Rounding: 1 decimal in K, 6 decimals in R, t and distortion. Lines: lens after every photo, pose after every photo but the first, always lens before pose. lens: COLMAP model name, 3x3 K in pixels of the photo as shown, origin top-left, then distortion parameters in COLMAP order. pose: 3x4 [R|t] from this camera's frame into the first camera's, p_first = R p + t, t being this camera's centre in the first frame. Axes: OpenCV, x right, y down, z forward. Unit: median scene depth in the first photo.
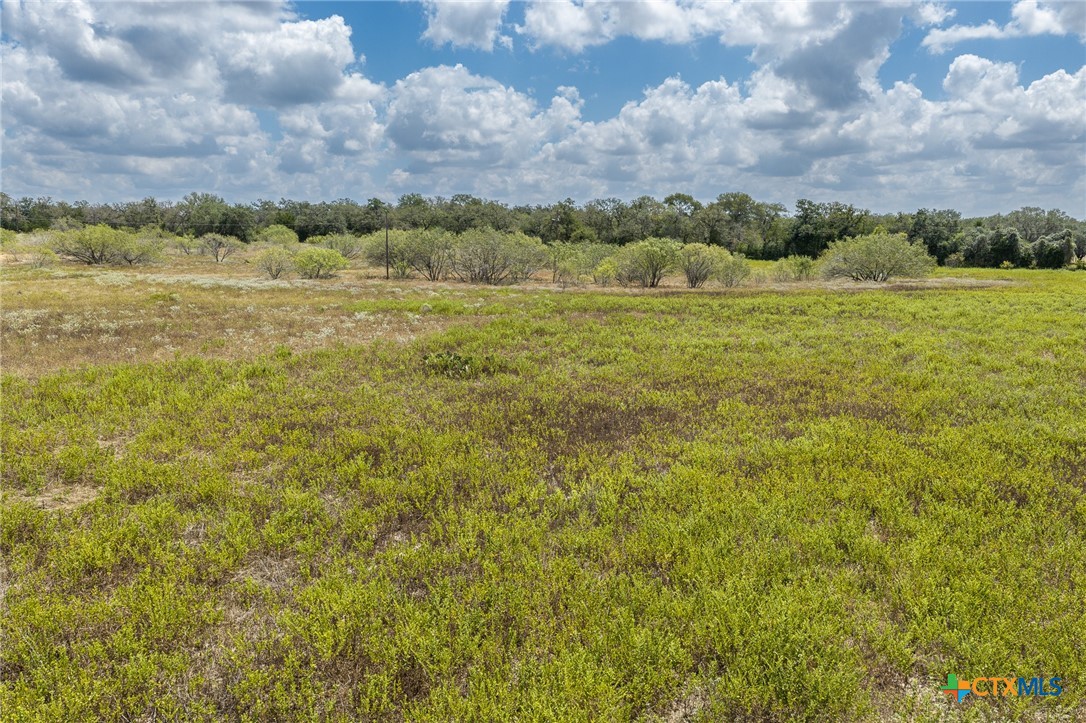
lens RADIAL K [[897.8, 0, 539.6], [0, 897.8, 378.7], [0, 0, 1]] dist [0.038780, -0.018567]
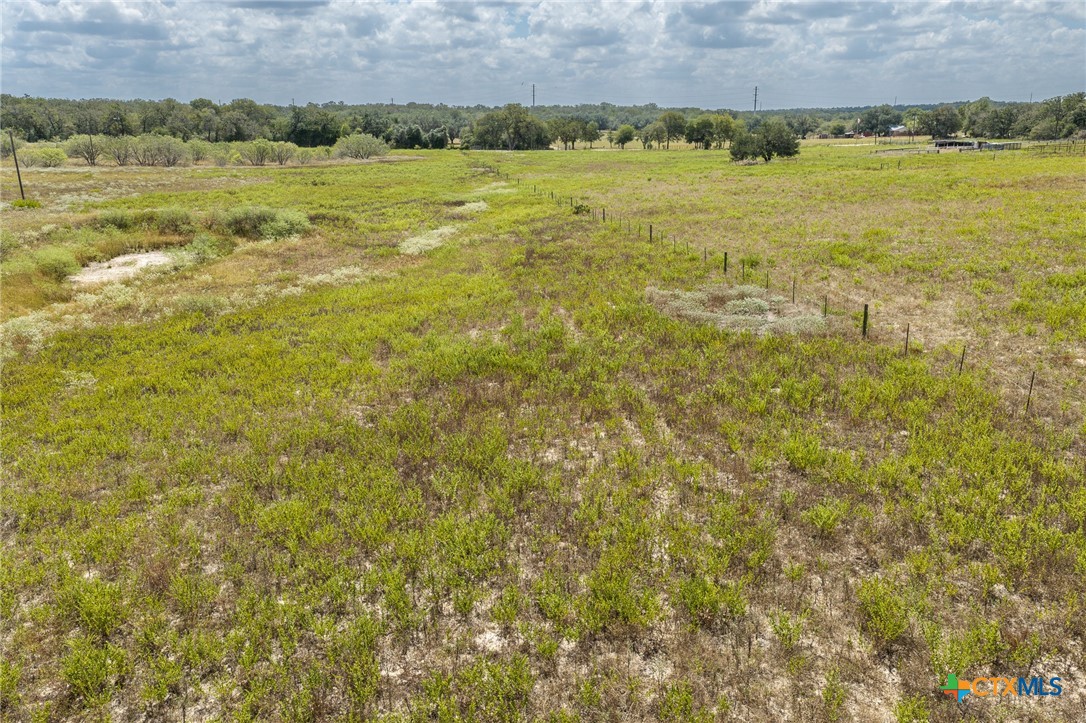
lens RADIAL K [[897.8, 0, 538.3], [0, 897.8, 373.2], [0, 0, 1]] dist [0.038780, -0.018567]
pose [[0.812574, -0.166948, 0.558436, -0.456746], [0.096707, 0.983438, 0.153289, 0.082028], [-0.574779, -0.070554, 0.815262, -0.789900]]
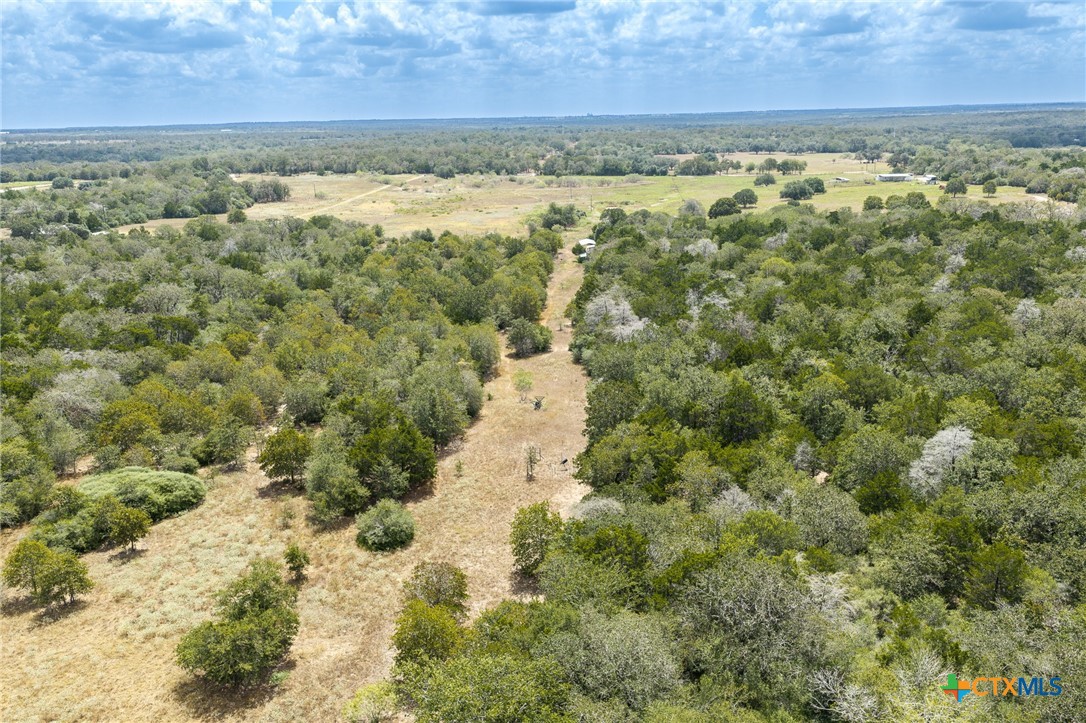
lens RADIAL K [[897.8, 0, 526.7], [0, 897.8, 370.2], [0, 0, 1]] dist [0.038780, -0.018567]
pose [[0.937004, -0.120659, 0.327818, -1.976611], [0.080801, 0.987864, 0.132648, 0.217622], [-0.339845, -0.097804, 0.935382, -3.638862]]
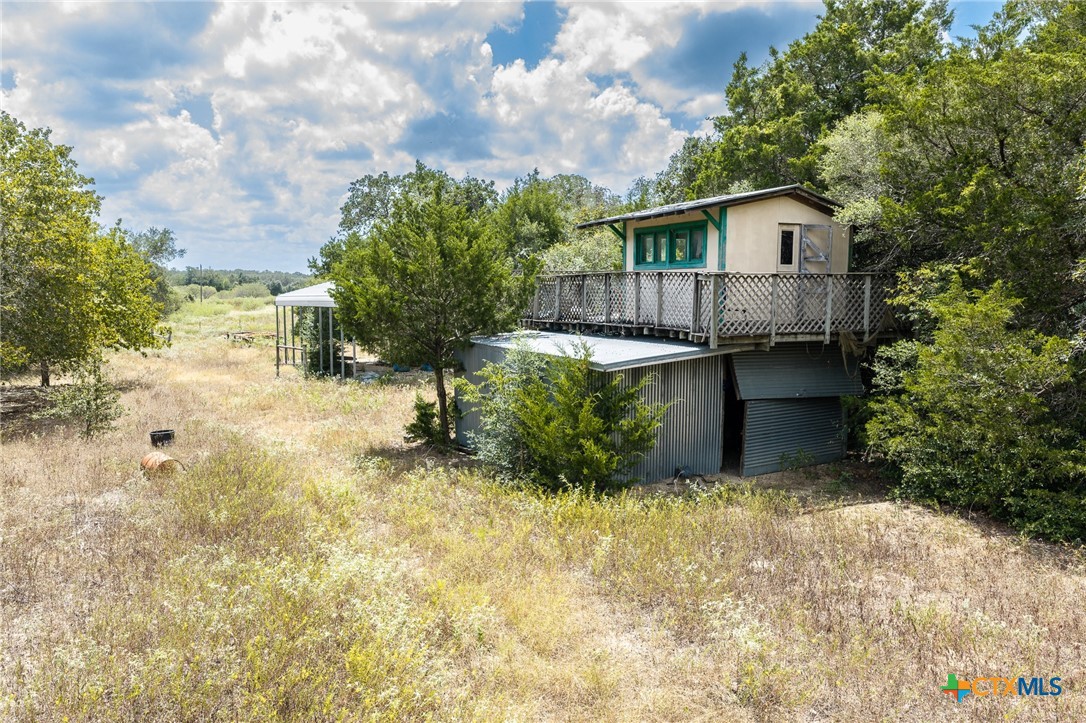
lens RADIAL K [[897.8, 0, 539.0], [0, 897.8, 379.6], [0, 0, 1]] dist [0.038780, -0.018567]
pose [[0.668065, -0.076120, 0.740199, -1.153939], [0.112171, 0.993688, 0.000949, 0.247989], [-0.735600, 0.082395, 0.672387, -1.584084]]
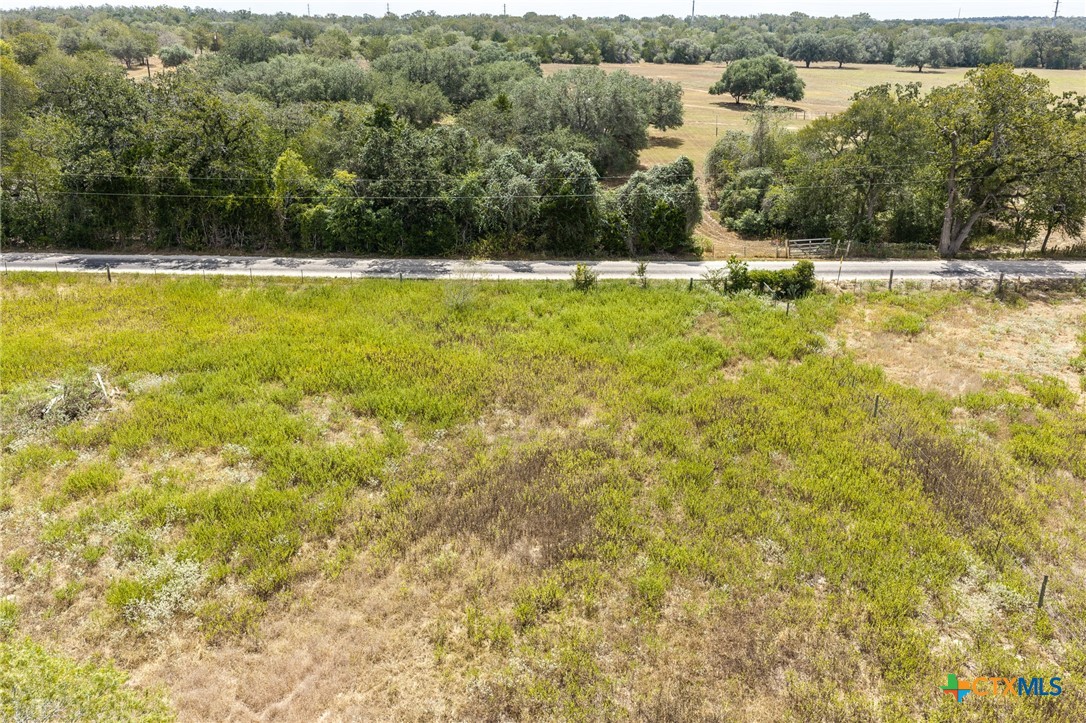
lens RADIAL K [[897.8, 0, 538.2], [0, 897.8, 363.7], [0, 0, 1]] dist [0.038780, -0.018567]
pose [[0.877043, -0.171811, 0.448638, 0.390333], [0.073756, 0.970946, 0.227649, -0.226106], [-0.474716, -0.166568, 0.864234, 0.825666]]
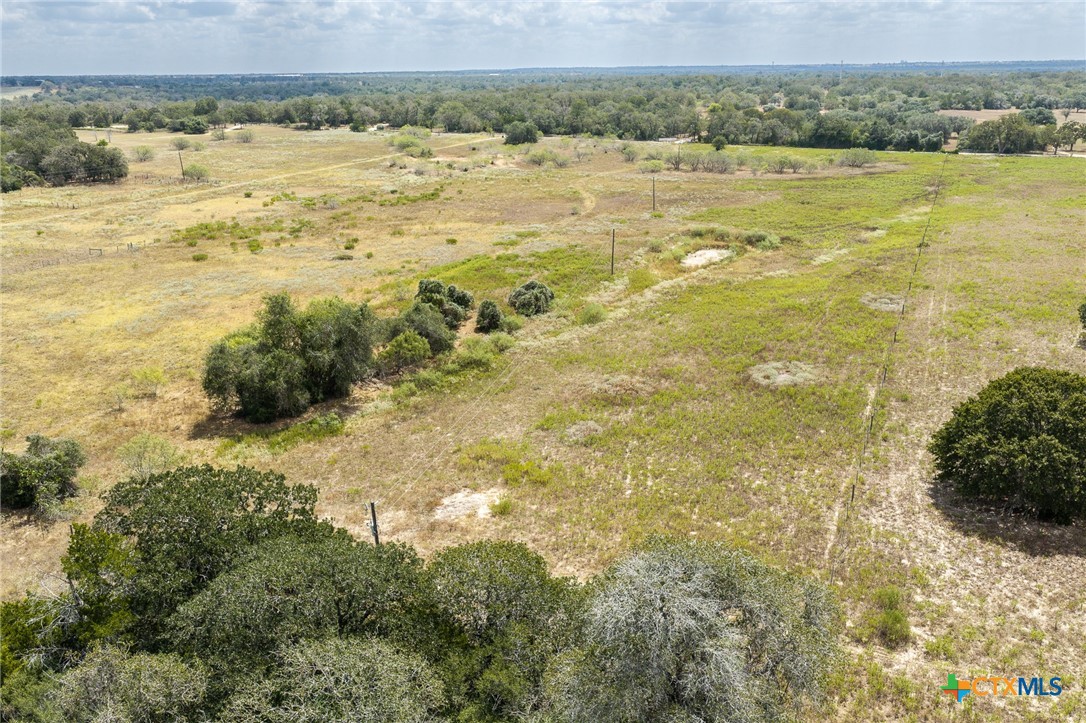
lens RADIAL K [[897.8, 0, 538.7], [0, 897.8, 364.7], [0, 0, 1]] dist [0.038780, -0.018567]
pose [[0.998425, -0.032907, 0.045429, -0.659950], [0.025036, 0.986130, 0.164077, 0.008034], [-0.050199, -0.162681, 0.985401, -1.562383]]
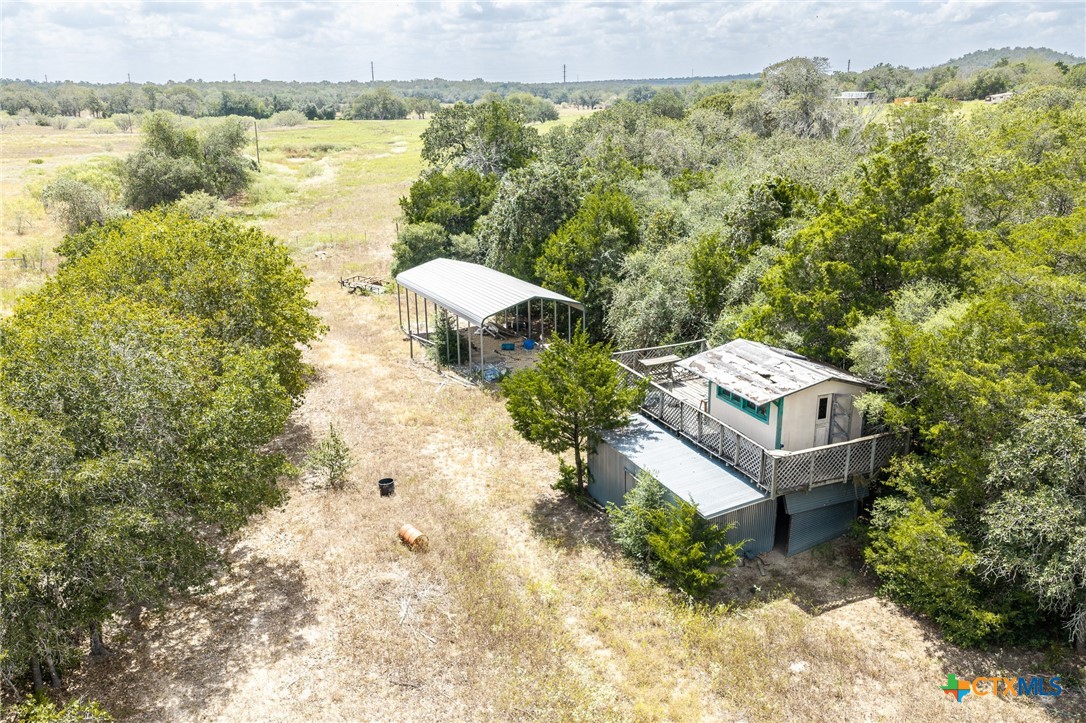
lens RADIAL K [[897.8, 0, 538.1], [0, 897.8, 374.4], [0, 0, 1]] dist [0.038780, -0.018567]
pose [[0.693770, -0.233342, 0.681348, -1.210623], [0.126980, 0.970869, 0.203199, 0.174273], [-0.708914, -0.054456, 0.703189, -1.620285]]
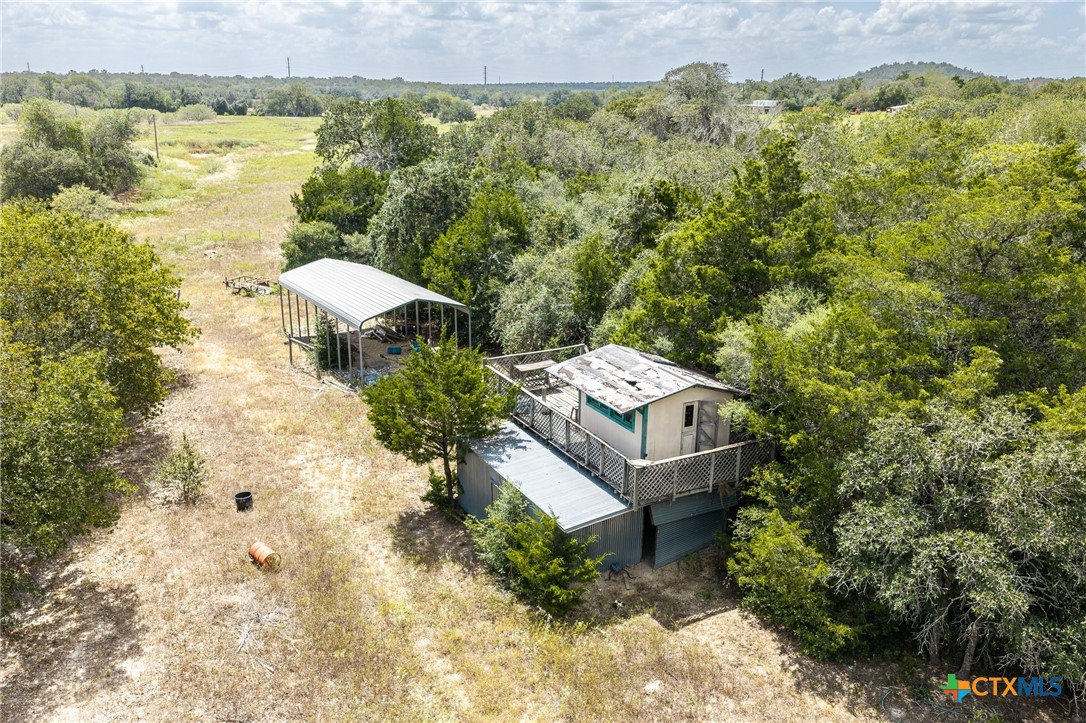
lens RADIAL K [[897.8, 0, 537.3], [0, 897.8, 378.4], [0, 0, 1]] dist [0.038780, -0.018567]
pose [[0.633301, -0.235938, 0.737064, -1.193981], [0.111066, 0.970245, 0.215150, 0.176941], [-0.765894, -0.054392, 0.640662, -1.623983]]
